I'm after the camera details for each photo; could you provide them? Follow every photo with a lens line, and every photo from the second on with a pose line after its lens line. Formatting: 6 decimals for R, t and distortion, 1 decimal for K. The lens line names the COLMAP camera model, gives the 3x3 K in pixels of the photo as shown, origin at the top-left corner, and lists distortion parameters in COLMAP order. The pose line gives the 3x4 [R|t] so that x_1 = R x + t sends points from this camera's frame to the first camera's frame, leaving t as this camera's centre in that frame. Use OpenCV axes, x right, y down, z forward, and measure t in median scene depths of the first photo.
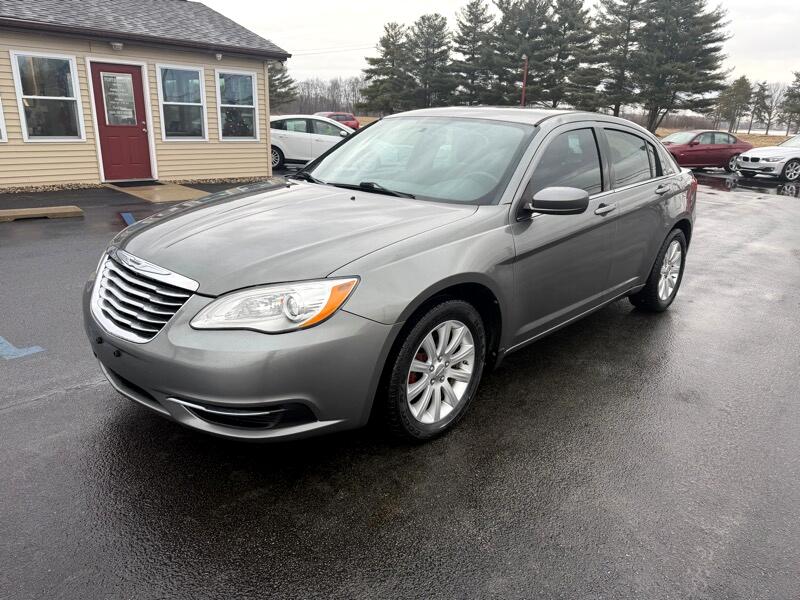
lens RADIAL K [[604.0, 0, 396.8], [0, 604.0, 296.7], [0, 0, 1]] dist [0.042980, -0.025615]
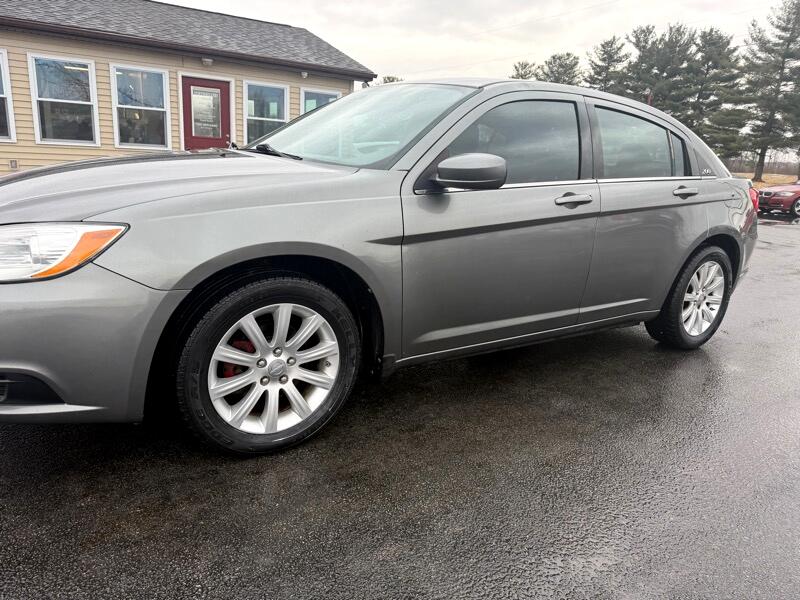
lens RADIAL K [[604.0, 0, 396.8], [0, 604.0, 296.7], [0, 0, 1]] dist [0.042980, -0.025615]
pose [[0.977094, 0.081475, -0.196592, 0.024144], [-0.093497, 0.994226, -0.052654, 0.003762], [0.191167, 0.069829, 0.979071, 0.016480]]
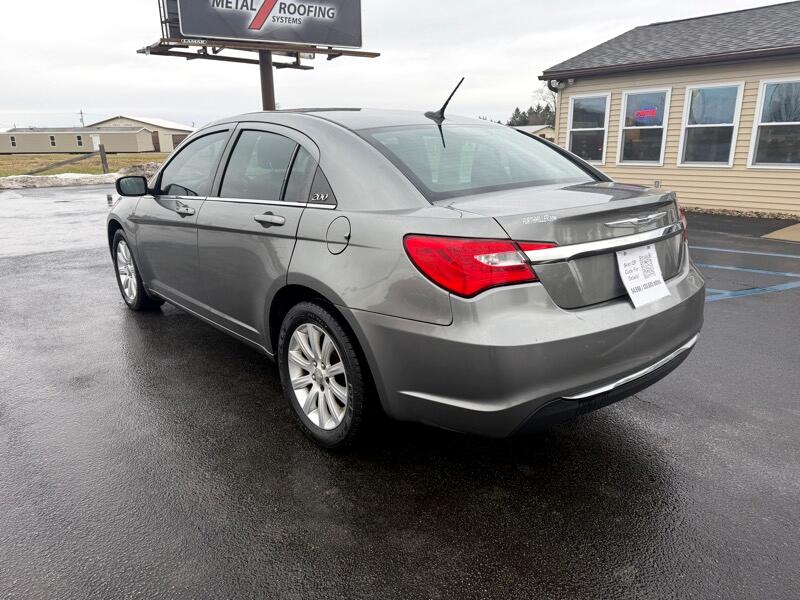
lens RADIAL K [[573.5, 0, 400.0], [0, 573.5, 300.0], [0, 0, 1]] dist [0.046211, -0.007875]
pose [[-0.091078, 0.242446, -0.965880, 0.116142], [-0.286050, 0.922668, 0.258572, -0.034014], [0.953876, 0.299840, -0.014683, 0.130449]]
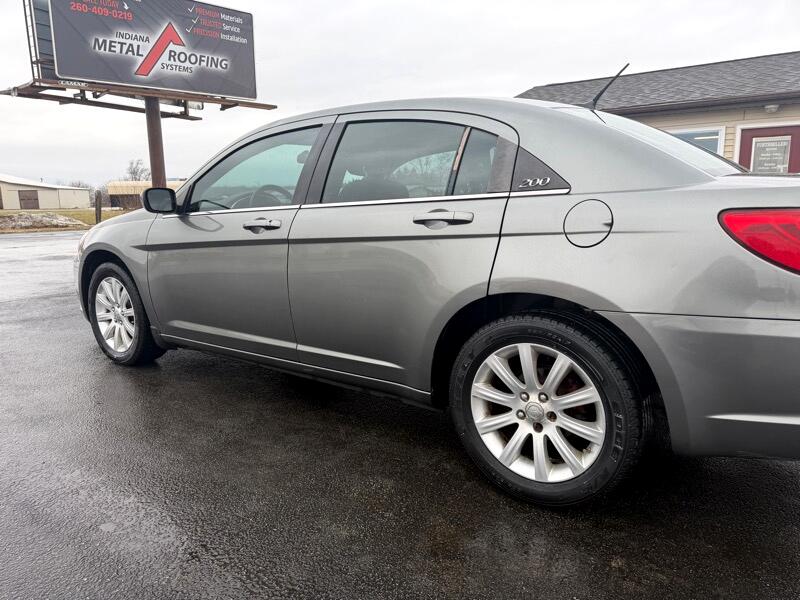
lens RADIAL K [[573.5, 0, 400.0], [0, 573.5, 300.0], [0, 0, 1]] dist [0.046211, -0.007875]
pose [[0.127668, 0.147328, -0.980814, 0.102234], [-0.277590, 0.954692, 0.107271, -0.017575], [0.952179, 0.258569, 0.162780, 0.100428]]
